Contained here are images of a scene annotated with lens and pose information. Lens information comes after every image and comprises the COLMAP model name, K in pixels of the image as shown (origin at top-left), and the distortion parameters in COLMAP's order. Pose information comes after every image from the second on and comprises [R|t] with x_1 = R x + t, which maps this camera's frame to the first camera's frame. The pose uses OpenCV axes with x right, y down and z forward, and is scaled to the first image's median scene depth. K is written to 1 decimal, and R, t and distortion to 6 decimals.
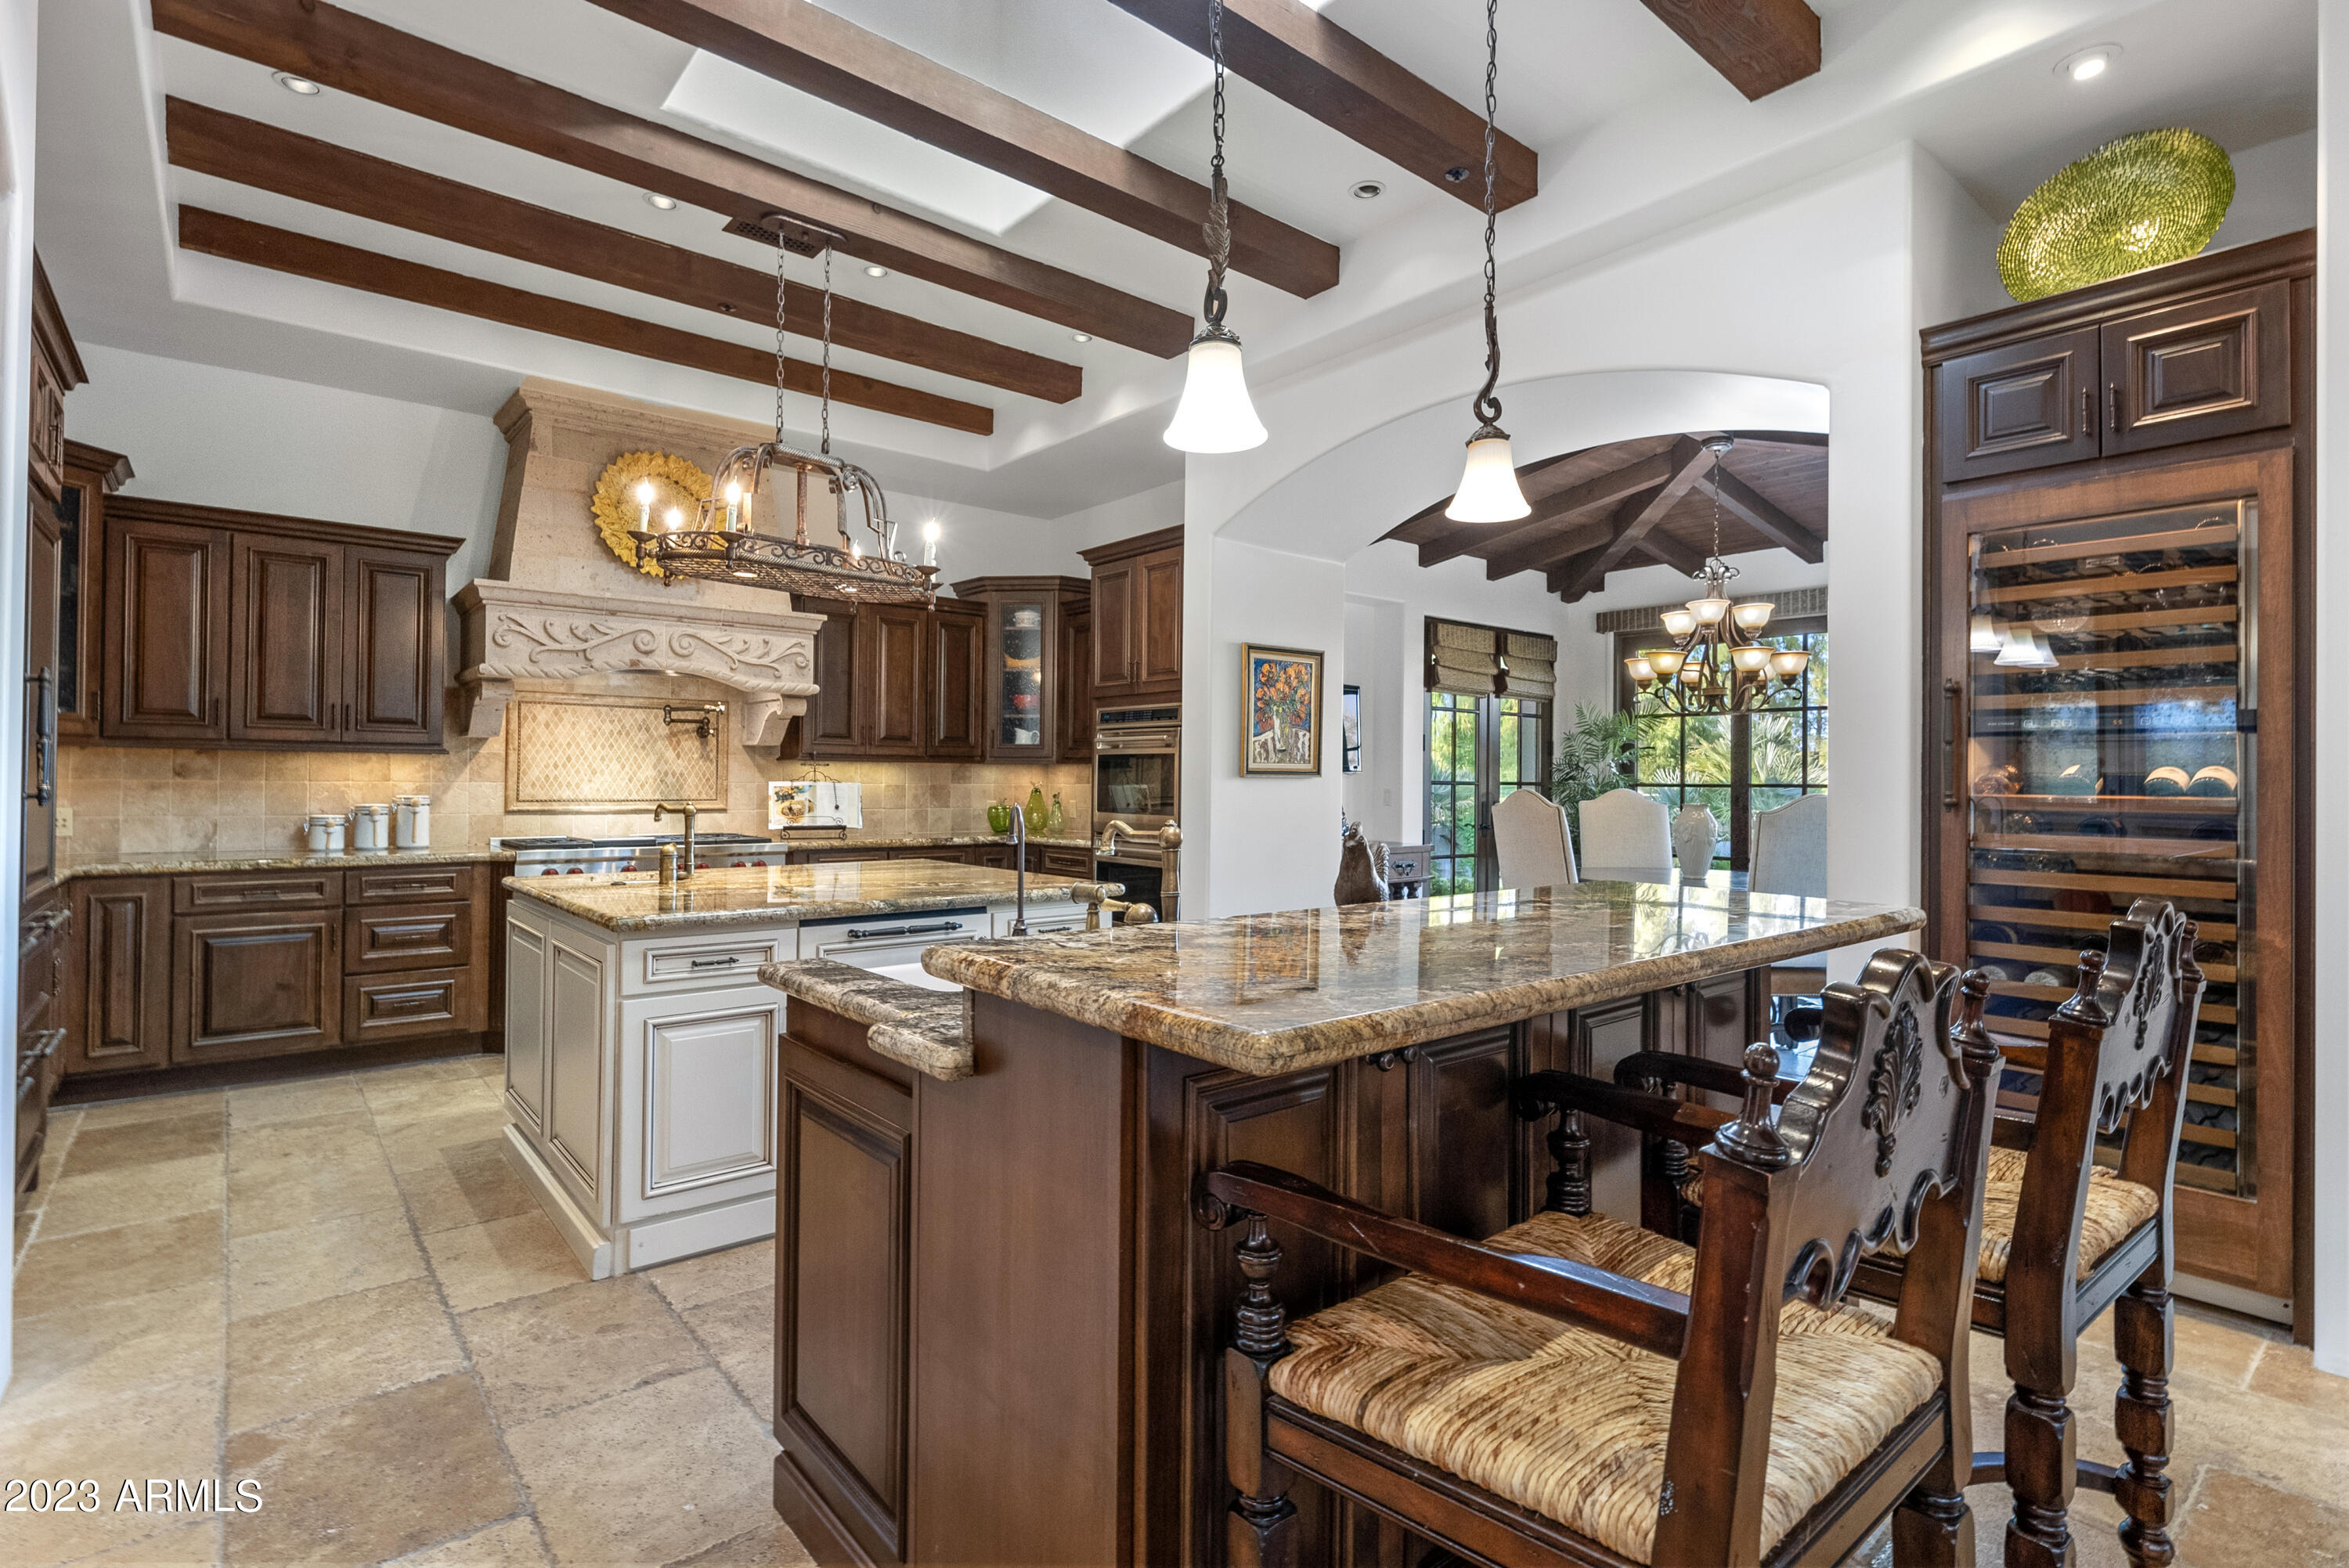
lens RADIAL K [[1100.1, 0, 1184.4], [0, 1100.1, 777.0], [0, 0, 1]] dist [0.004633, -0.000648]
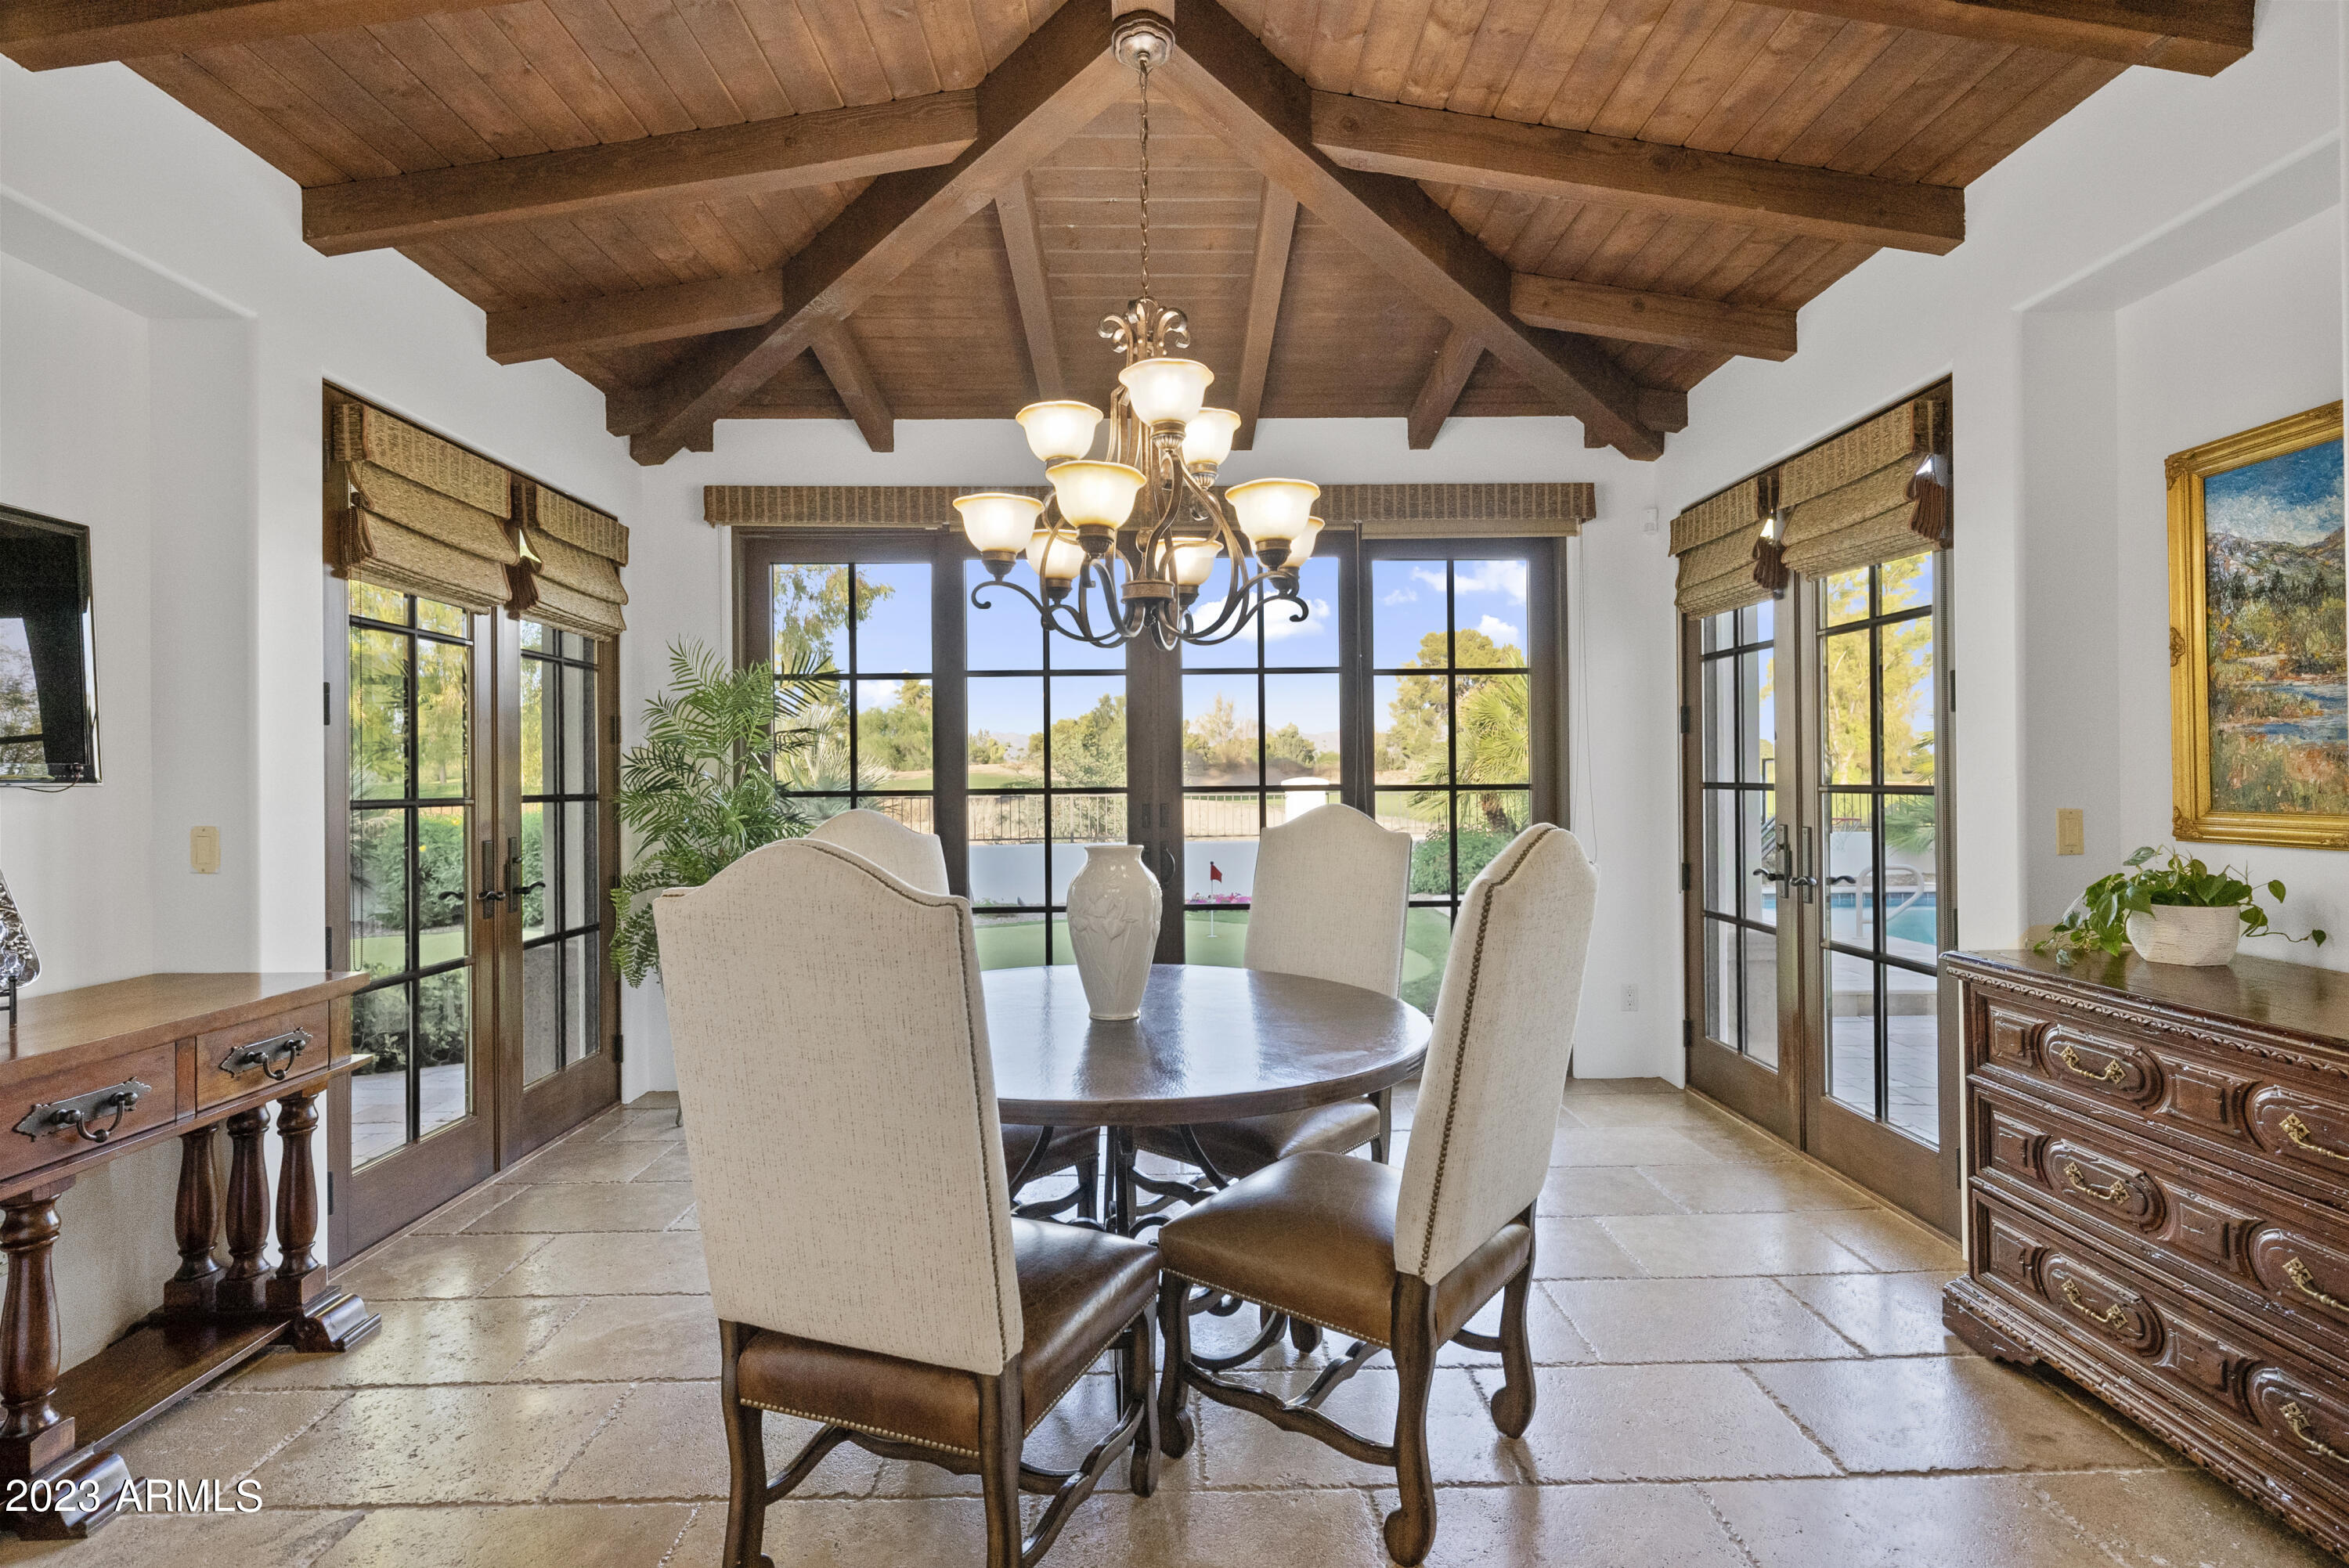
lens RADIAL K [[1100.1, 0, 1180.8], [0, 1100.1, 774.5], [0, 0, 1]] dist [0.004633, -0.000648]
pose [[0.631406, -0.011842, 0.775362, 0.155021], [0.013513, 0.999900, 0.004267, -0.004356], [-0.775334, 0.007783, 0.631503, 0.763232]]
